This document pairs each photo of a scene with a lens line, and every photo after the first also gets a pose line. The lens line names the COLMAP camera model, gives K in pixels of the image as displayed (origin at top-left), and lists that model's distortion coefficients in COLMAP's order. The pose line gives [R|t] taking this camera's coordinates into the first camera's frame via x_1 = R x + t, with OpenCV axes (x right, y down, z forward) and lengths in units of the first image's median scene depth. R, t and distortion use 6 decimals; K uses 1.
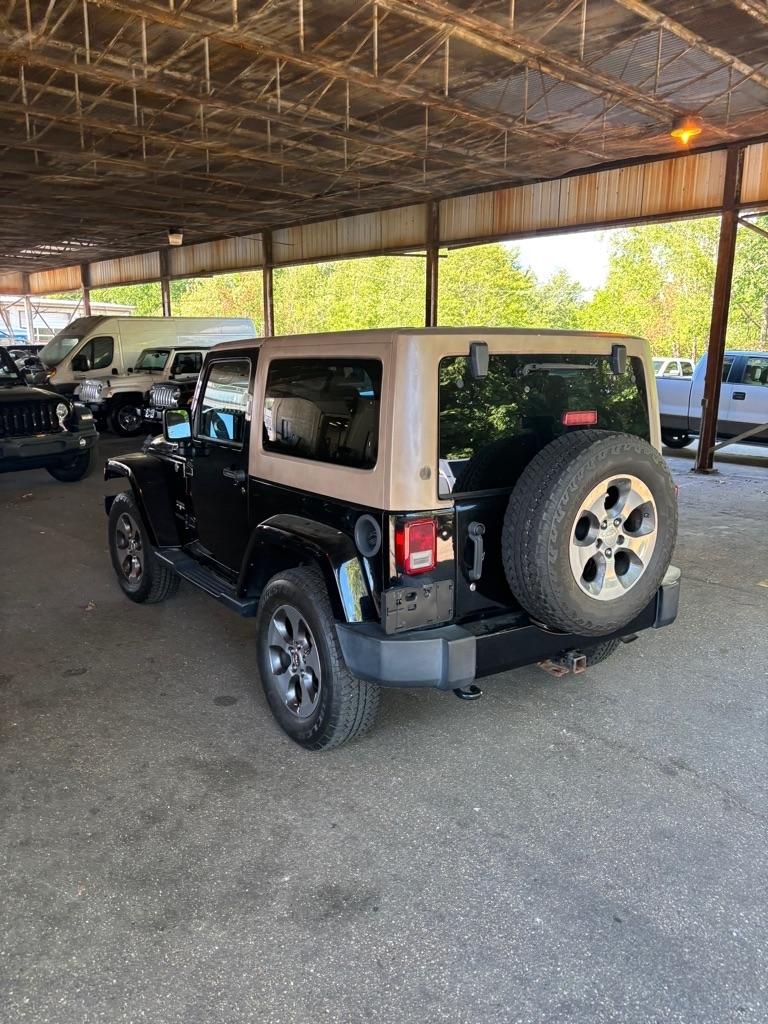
lens RADIAL K [[771.6, 0, 381.0], [0, 771.6, 515.6], [0, 0, 1]] dist [0.043519, -0.054853]
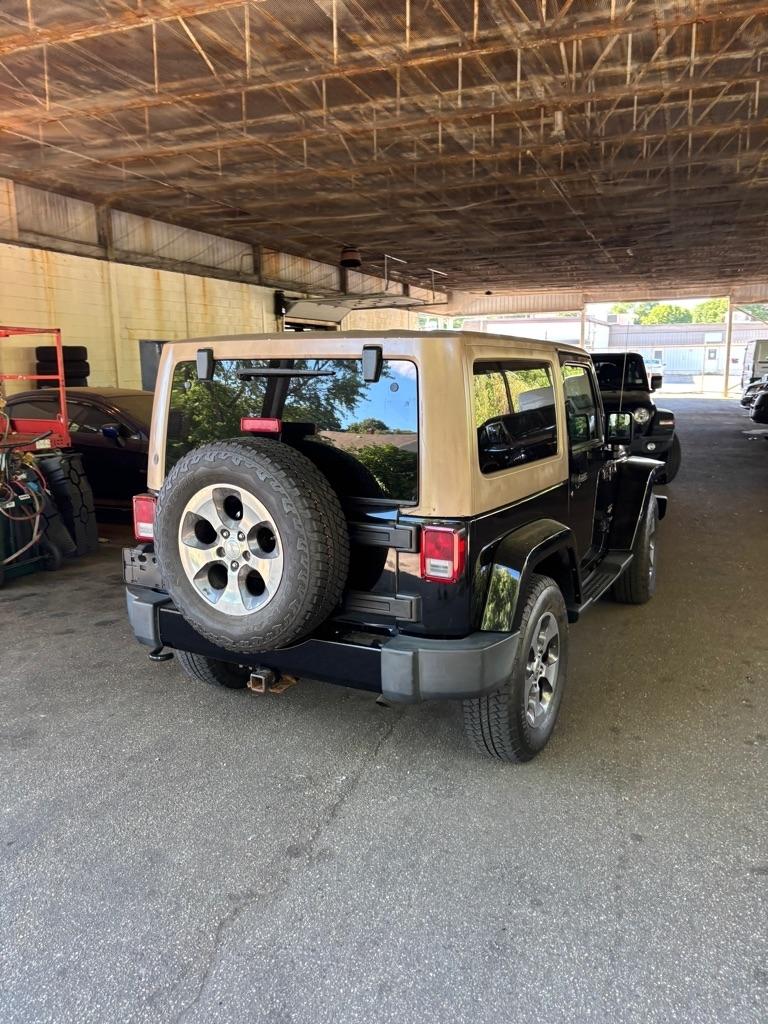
lens RADIAL K [[771.6, 0, 383.0], [0, 771.6, 502.0], [0, 0, 1]] dist [0.043519, -0.054853]
pose [[0.447613, 0.147672, -0.881950, 0.967035], [-0.170676, 0.982248, 0.077843, -0.107793], [0.877788, 0.115684, 0.464871, 0.571787]]
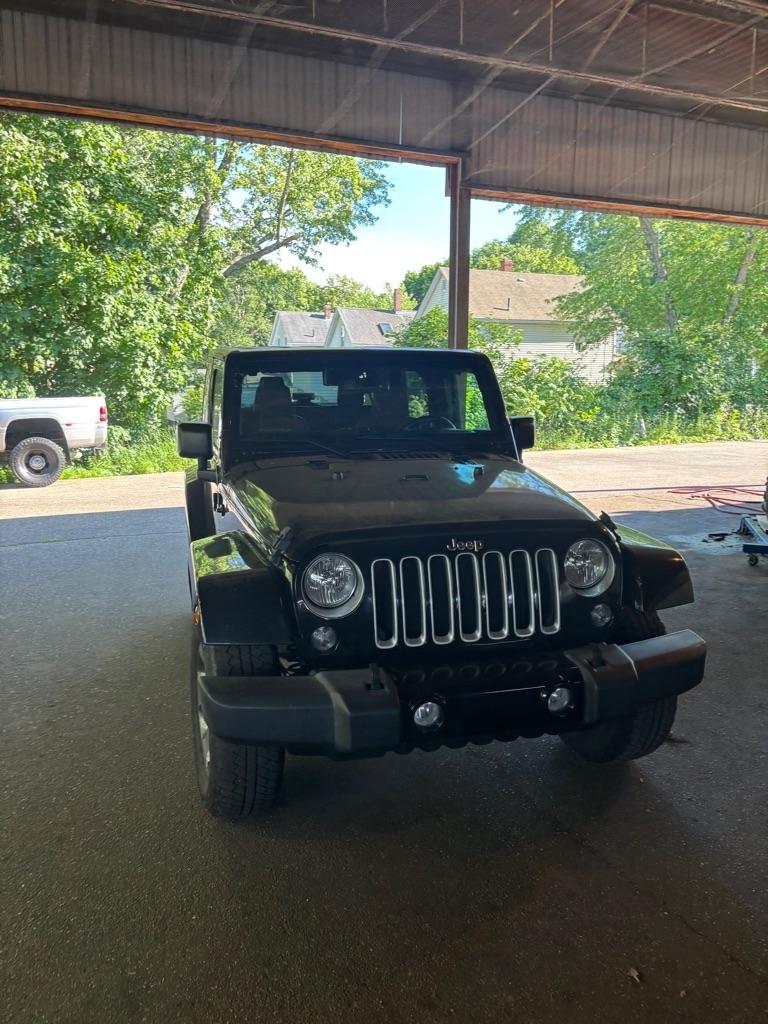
lens RADIAL K [[771.6, 0, 383.8], [0, 771.6, 510.4], [0, 0, 1]] dist [0.043519, -0.054853]
pose [[-0.942182, -0.062476, 0.329225, -0.494295], [0.066185, 0.928418, 0.365594, -0.458236], [-0.328499, 0.366247, -0.870604, 2.248827]]
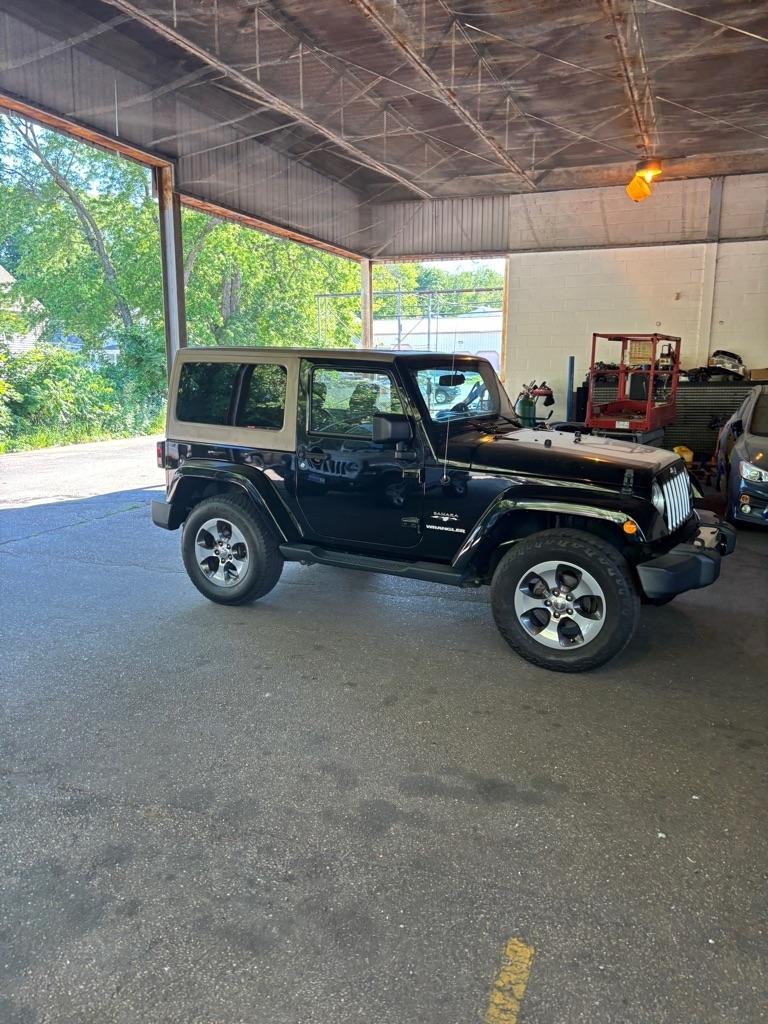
lens RADIAL K [[771.6, 0, 387.1], [0, 771.6, 506.5], [0, 0, 1]] dist [0.043519, -0.054853]
pose [[-0.899654, 0.071653, -0.430685, 0.629469], [-0.097673, 0.928411, 0.358487, -0.513674], [0.425539, 0.364581, -0.828250, 2.477328]]
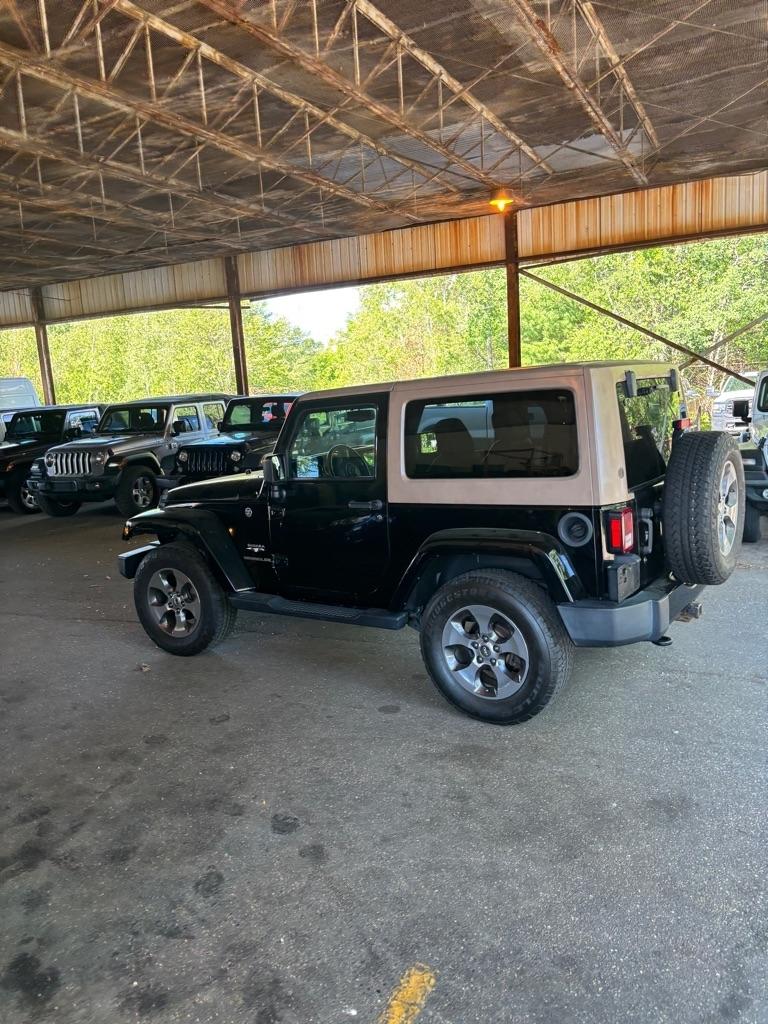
lens RADIAL K [[771.6, 0, 380.5], [0, 771.6, 505.6], [0, 0, 1]] dist [0.043519, -0.054853]
pose [[0.932859, -0.116736, 0.340804, -0.573051], [0.139894, 0.989184, -0.044095, -0.000803], [-0.331970, 0.088811, 0.939100, -0.054650]]
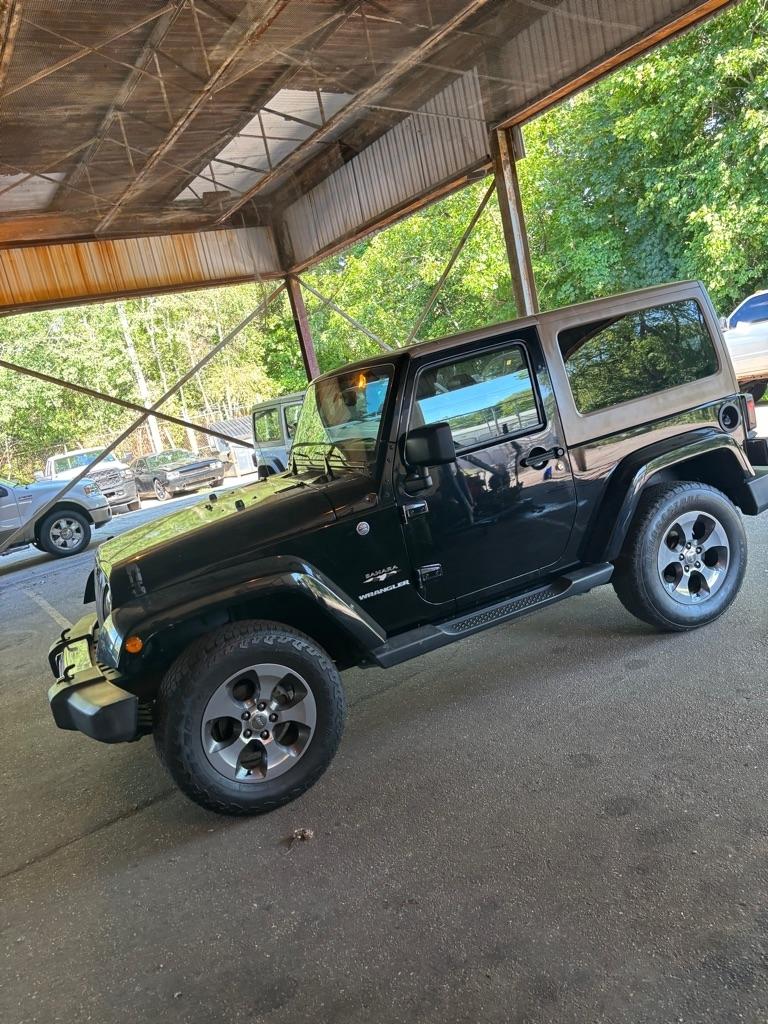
lens RADIAL K [[771.6, 0, 387.9], [0, 771.6, 520.6], [0, 0, 1]] dist [0.043519, -0.054853]
pose [[0.169263, -0.220321, 0.960629, -1.214076], [0.409668, 0.902229, 0.134743, -0.200399], [-0.896394, 0.370732, 0.242972, 1.011350]]
